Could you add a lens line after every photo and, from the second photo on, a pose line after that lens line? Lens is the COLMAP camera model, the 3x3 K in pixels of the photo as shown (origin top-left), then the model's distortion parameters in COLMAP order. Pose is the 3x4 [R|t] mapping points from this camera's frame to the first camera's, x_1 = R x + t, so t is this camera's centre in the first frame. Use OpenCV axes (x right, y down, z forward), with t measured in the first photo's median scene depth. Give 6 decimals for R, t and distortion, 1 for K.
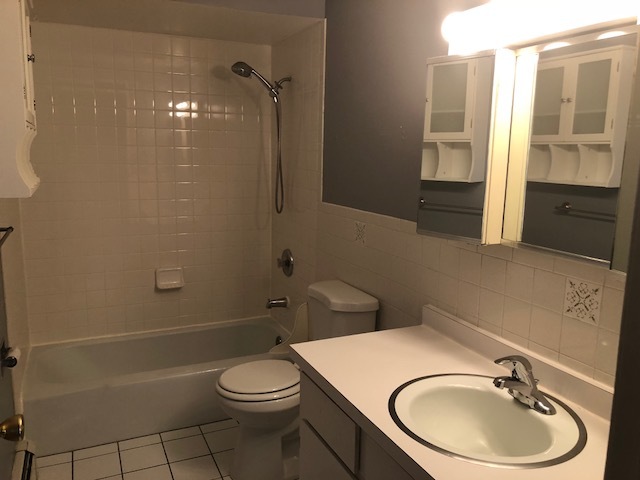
lens RADIAL K [[534.8, 0, 328.1], [0, 534.8, 236.4], [0, 0, 1]] dist [0.102255, -0.174362]
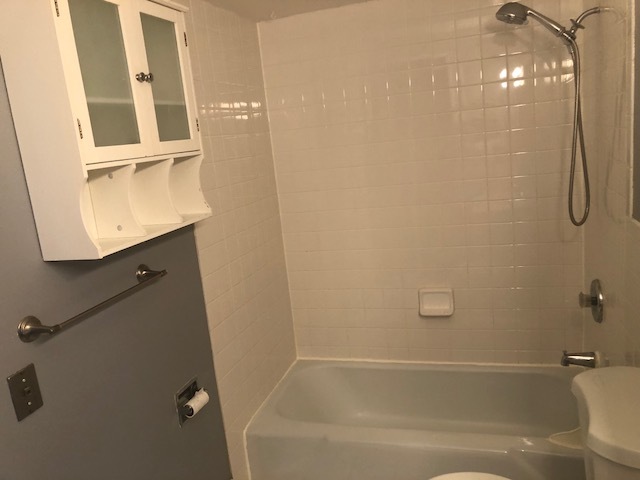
lens RADIAL K [[534.8, 0, 328.1], [0, 534.8, 236.4], [0, 0, 1]] dist [0.102255, -0.174362]
pose [[0.758515, 0.036037, -0.650659, 0.100644], [-0.001742, 0.998578, 0.053275, -0.062144], [0.651653, -0.039277, 0.757499, 0.299990]]
